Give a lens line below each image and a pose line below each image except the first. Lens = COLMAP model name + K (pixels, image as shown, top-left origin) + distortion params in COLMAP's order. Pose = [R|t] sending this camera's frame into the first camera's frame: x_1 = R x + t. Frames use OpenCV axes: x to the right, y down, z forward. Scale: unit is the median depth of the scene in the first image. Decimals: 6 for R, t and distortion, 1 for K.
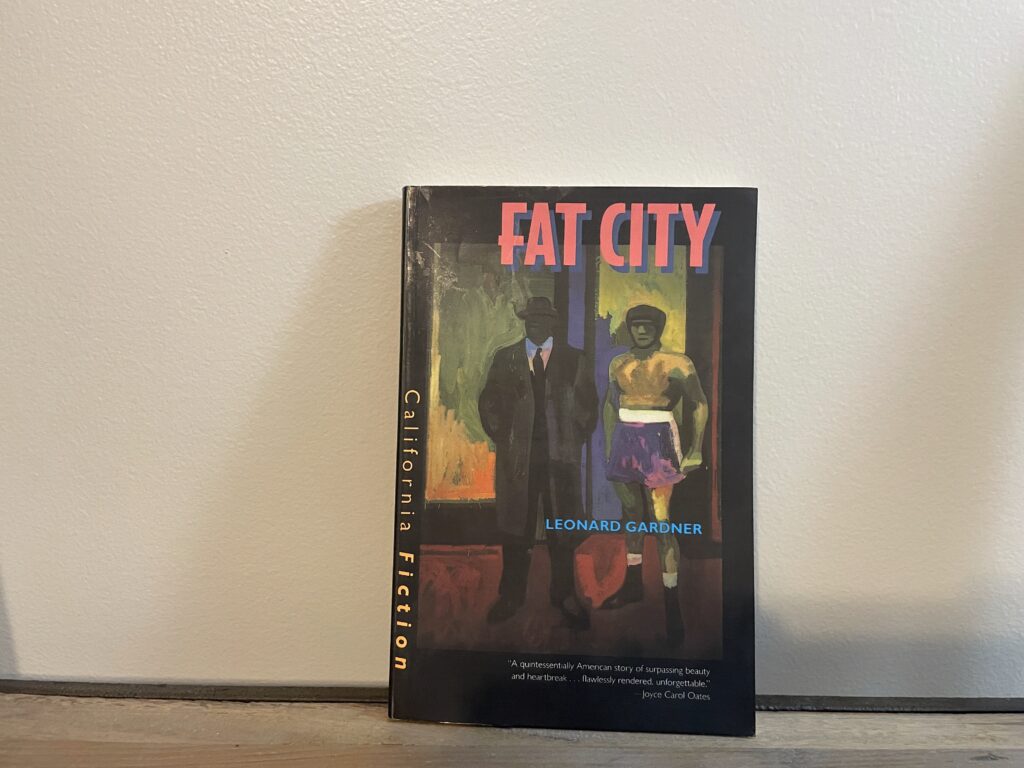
lens RADIAL K [[787.2, 0, 522.1], [0, 787.2, 375.4], [0, 0, 1]] dist [0.068773, -0.112224]
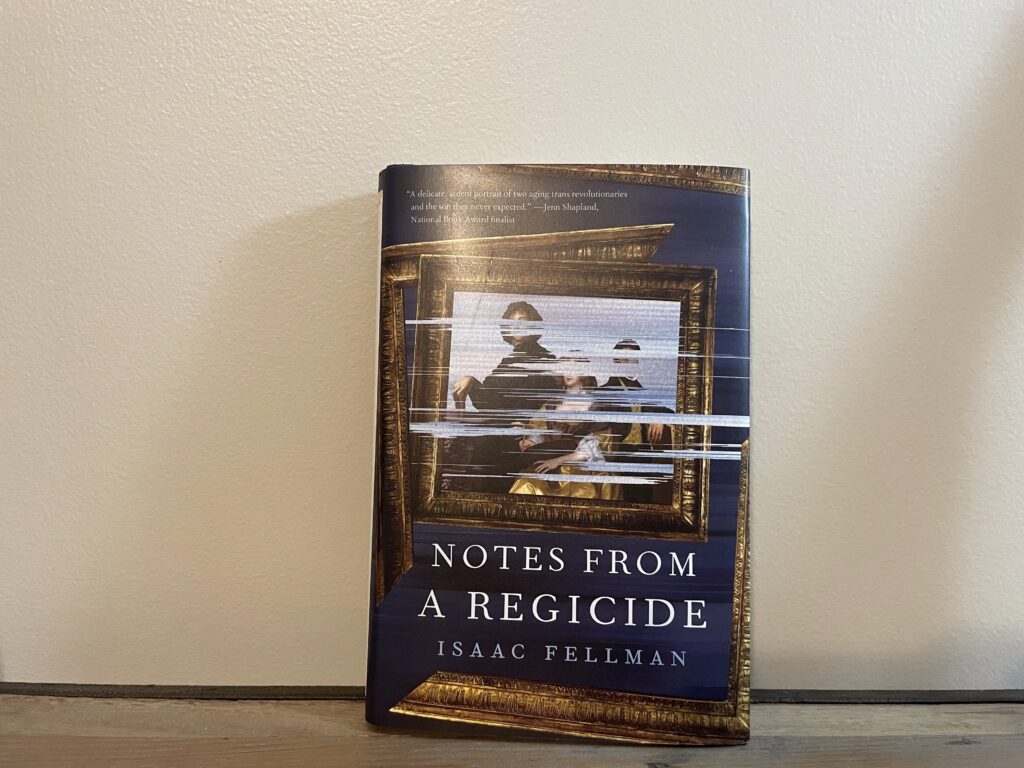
lens RADIAL K [[787.2, 0, 514.4], [0, 787.2, 373.0], [0, 0, 1]] dist [0.068773, -0.112224]
pose [[0.999848, -0.002873, 0.017191, -0.006691], [0.003783, 0.998580, -0.053146, 0.050567], [-0.017014, 0.053203, 0.998439, -0.036904]]
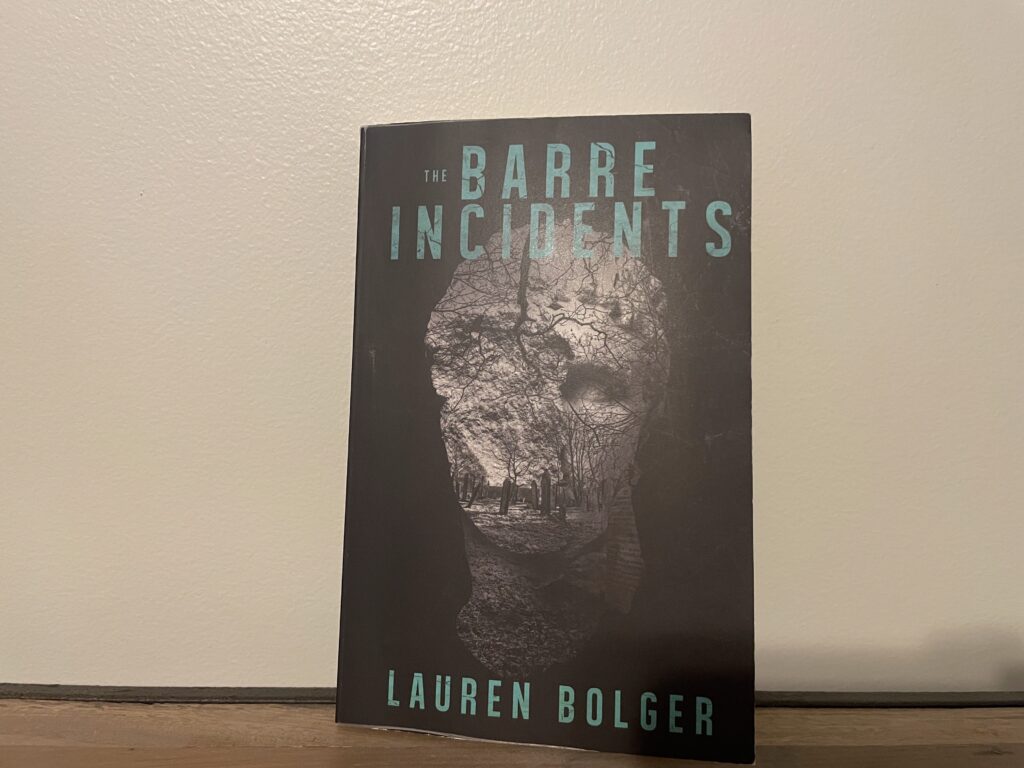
lens RADIAL K [[787.2, 0, 517.0], [0, 787.2, 383.0], [0, 0, 1]] dist [0.068773, -0.112224]
pose [[0.998985, 0.008236, 0.044275, 0.011411], [-0.006316, 0.999041, -0.043335, 0.097463], [-0.044590, 0.043011, 0.998079, 0.105048]]
